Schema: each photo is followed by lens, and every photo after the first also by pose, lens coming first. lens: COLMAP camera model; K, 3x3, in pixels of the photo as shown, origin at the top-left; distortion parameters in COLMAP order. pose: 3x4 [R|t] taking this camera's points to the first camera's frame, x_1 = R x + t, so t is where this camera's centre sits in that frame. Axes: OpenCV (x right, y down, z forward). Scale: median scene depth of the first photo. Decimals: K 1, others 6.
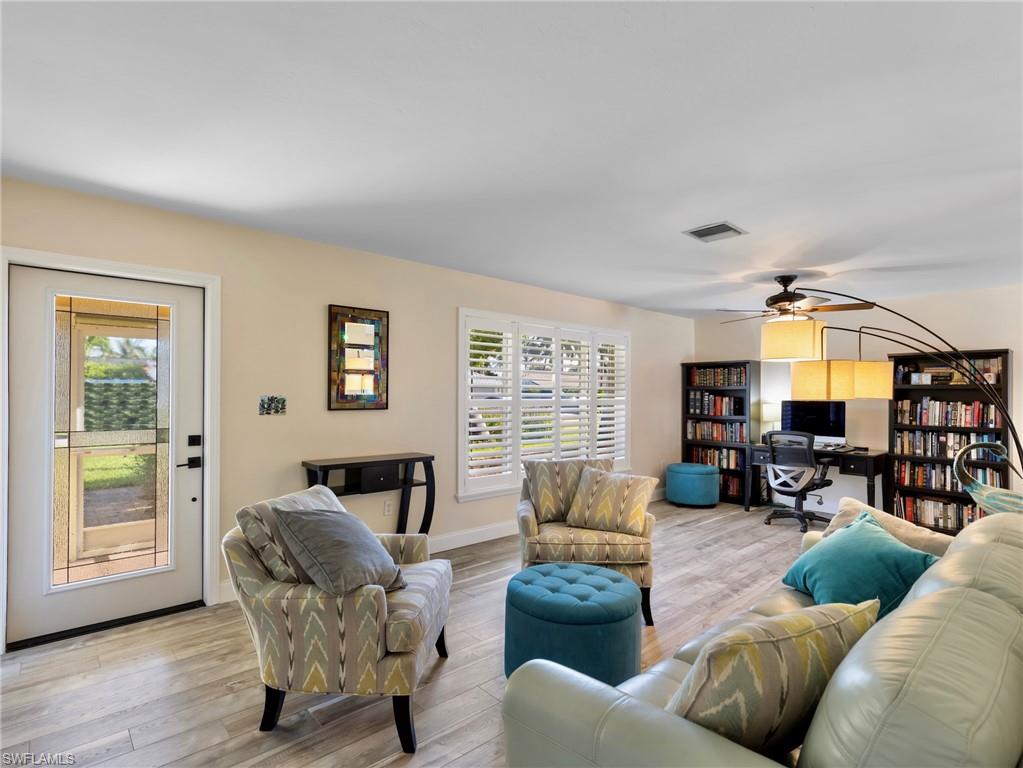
lens RADIAL K [[522.1, 0, 522.4], [0, 522.1, 389.1], [0, 0, 1]] dist [0.014023, 0.000547]
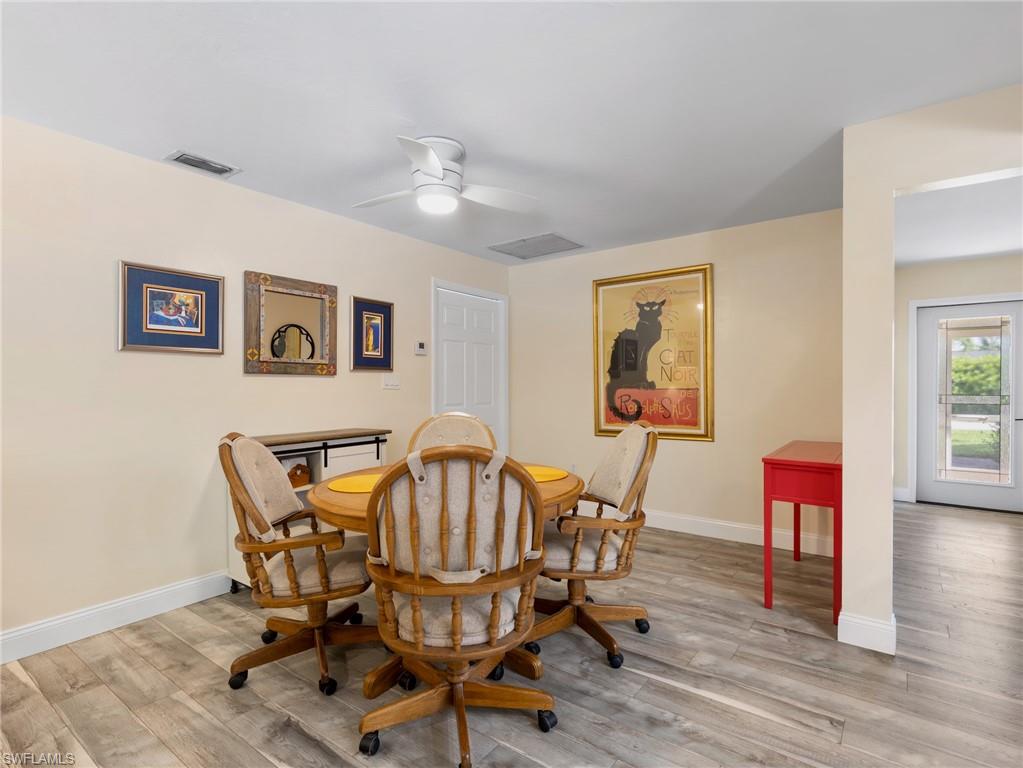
lens RADIAL K [[519.6, 0, 521.8], [0, 519.6, 384.1], [0, 0, 1]] dist [0.005242, 0.000023]
pose [[0.192826, -0.009126, -0.981191, 0.452498], [0.009561, 0.999927, -0.007422, 0.034978], [0.981186, -0.007950, 0.192899, -0.562549]]
